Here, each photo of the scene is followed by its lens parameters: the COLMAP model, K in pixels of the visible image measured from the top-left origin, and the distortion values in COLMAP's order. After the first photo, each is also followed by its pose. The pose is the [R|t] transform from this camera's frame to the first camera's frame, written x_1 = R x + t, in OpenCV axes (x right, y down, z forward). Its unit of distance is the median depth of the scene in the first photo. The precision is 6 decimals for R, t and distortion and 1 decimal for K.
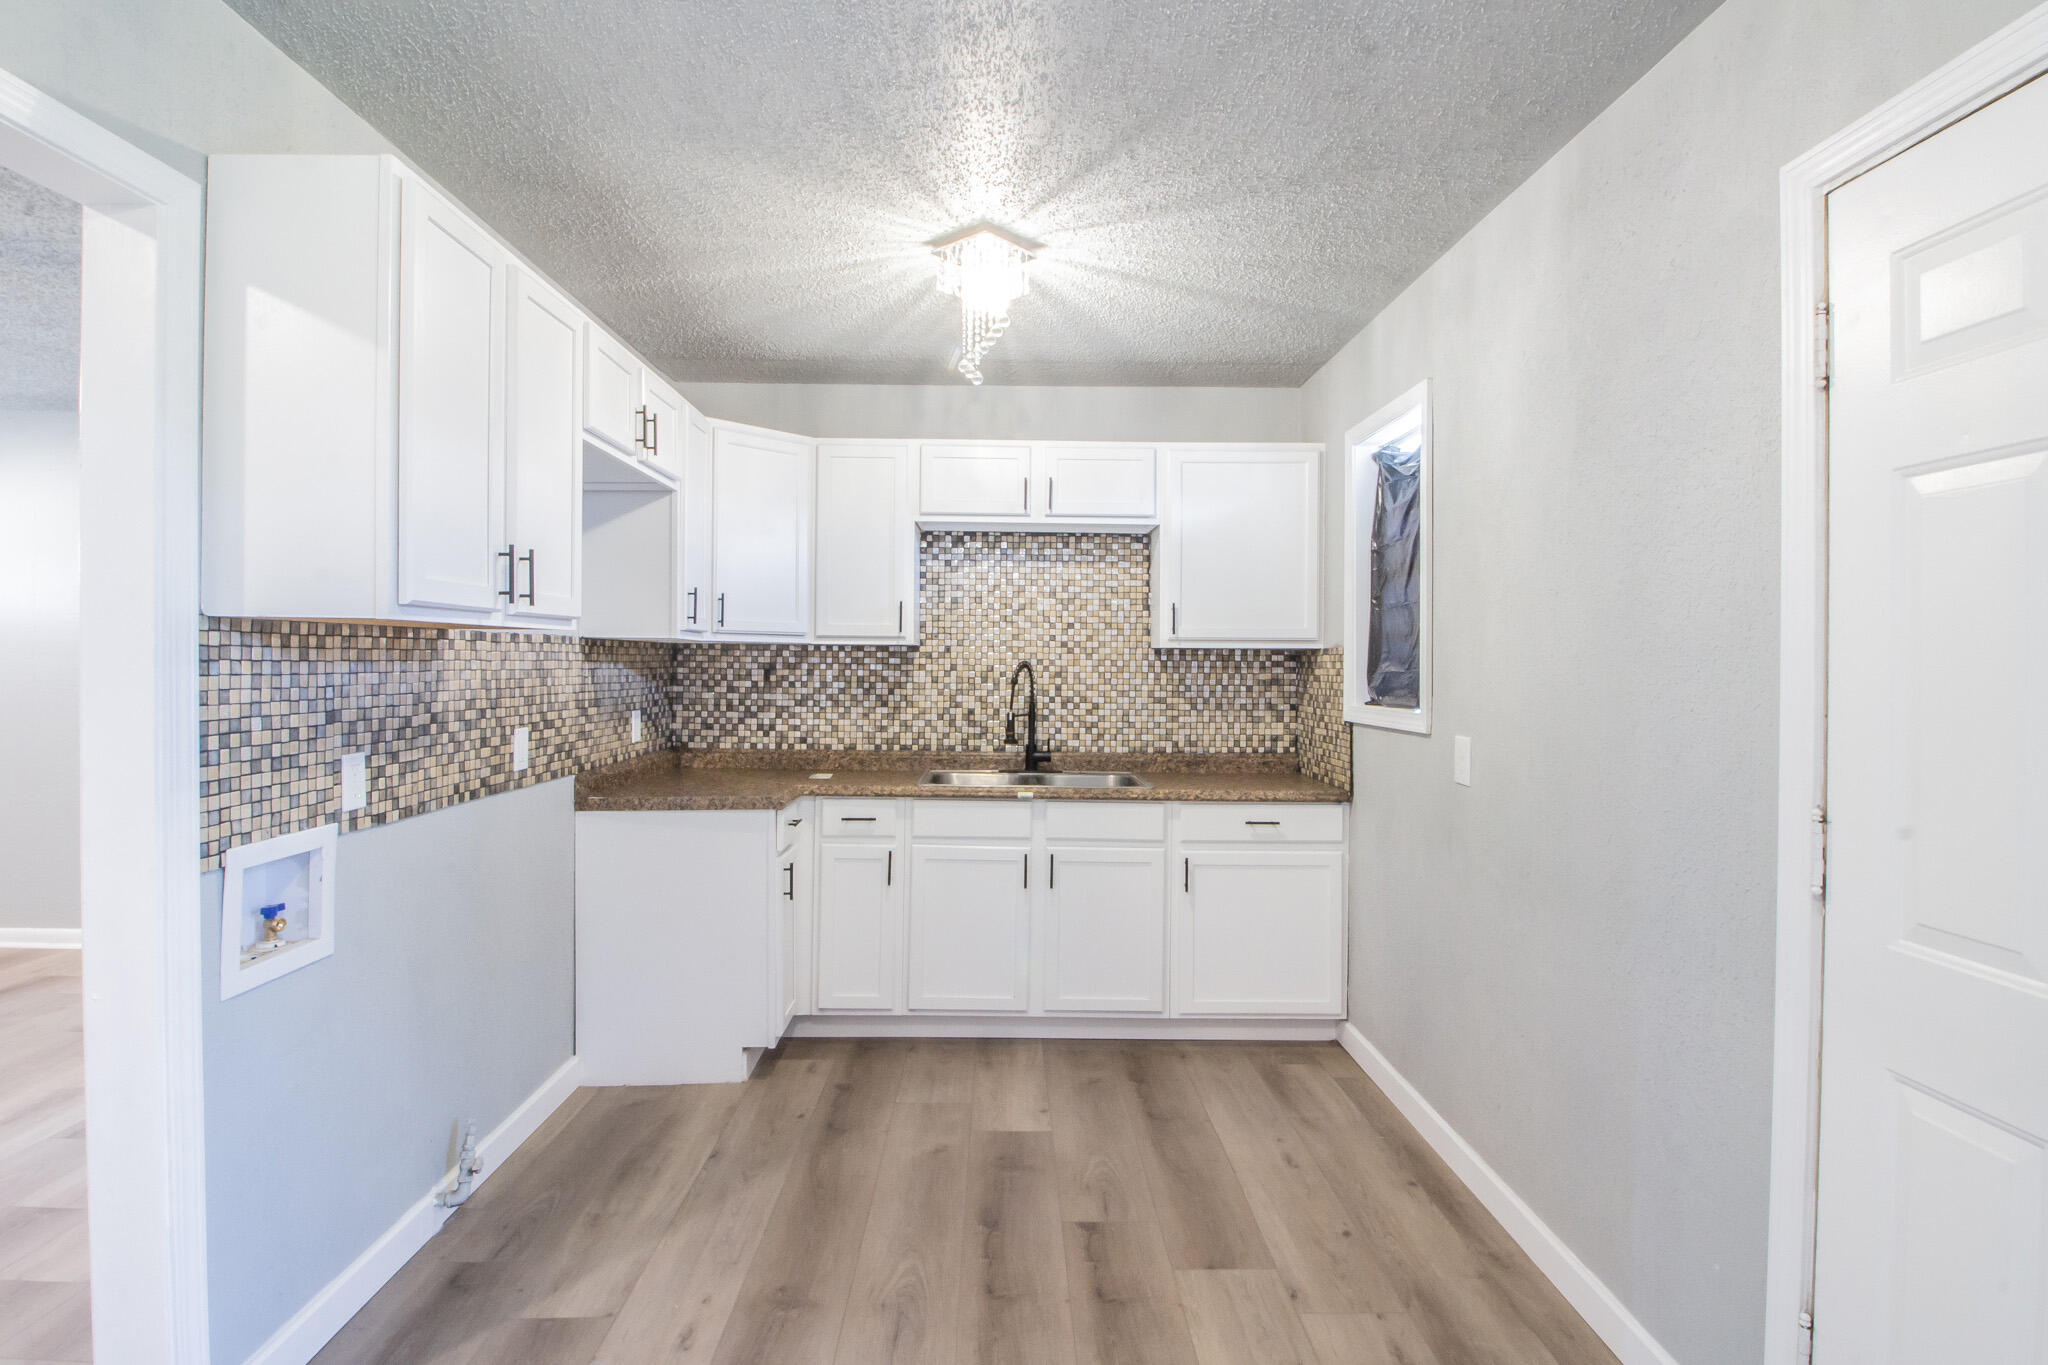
lens RADIAL K [[976.2, 0, 1050.2], [0, 976.2, 666.1], [0, 0, 1]] dist [-0.000242, -0.010212]
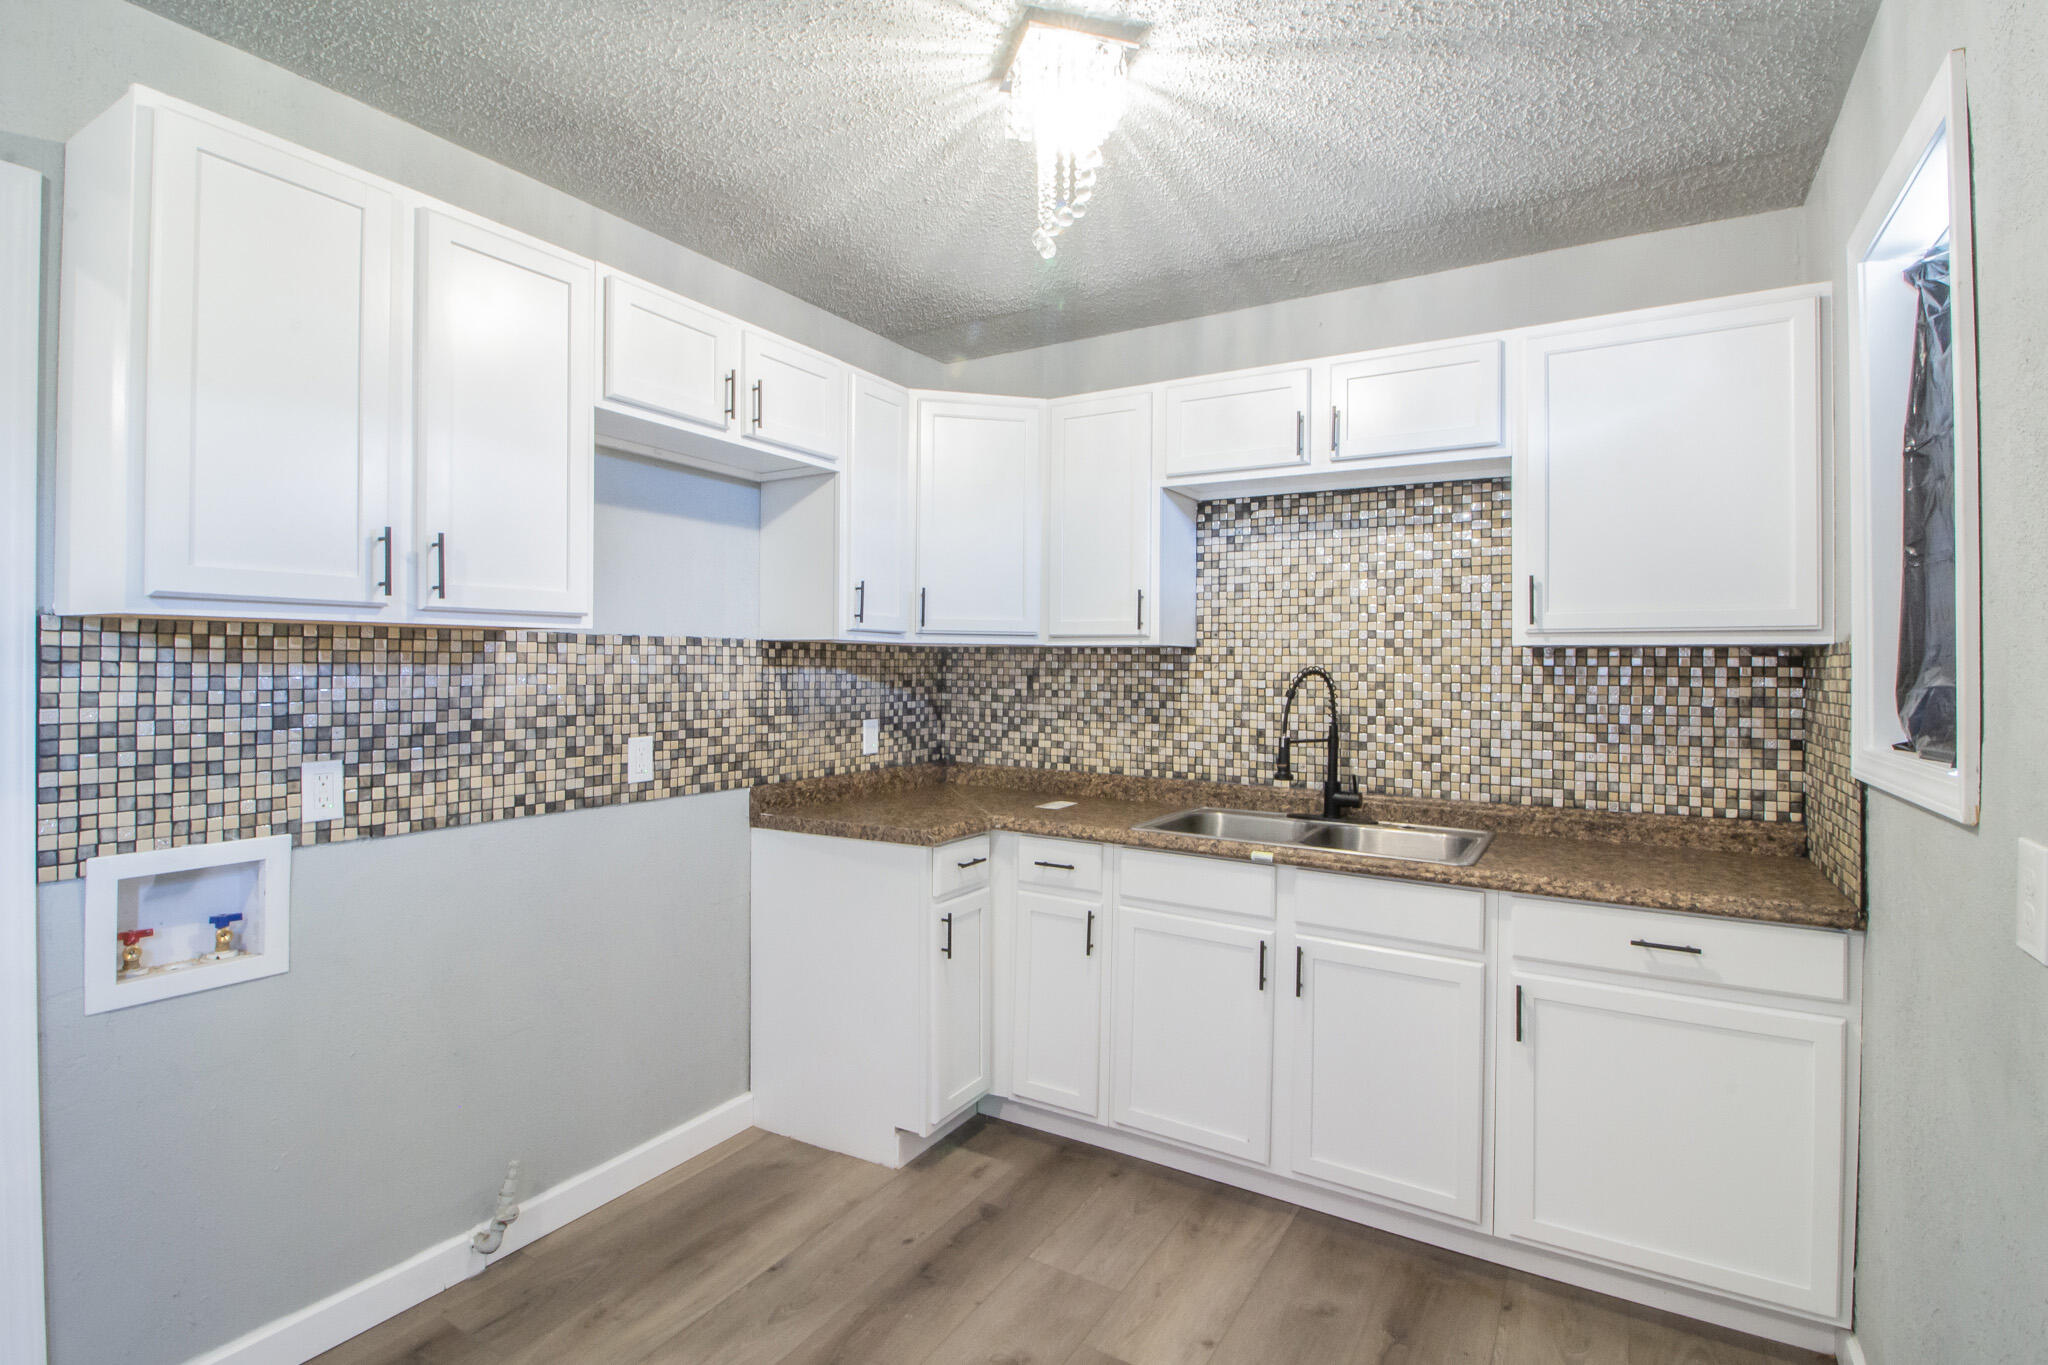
lens RADIAL K [[962.8, 0, 1053.8], [0, 962.8, 662.2], [0, 0, 1]] dist [-0.000468, -0.010536]
pose [[0.846144, -0.002520, -0.532948, 0.186077], [-0.004024, 0.999930, -0.011116, 0.000473], [0.532939, 0.011550, 0.846075, 0.284808]]
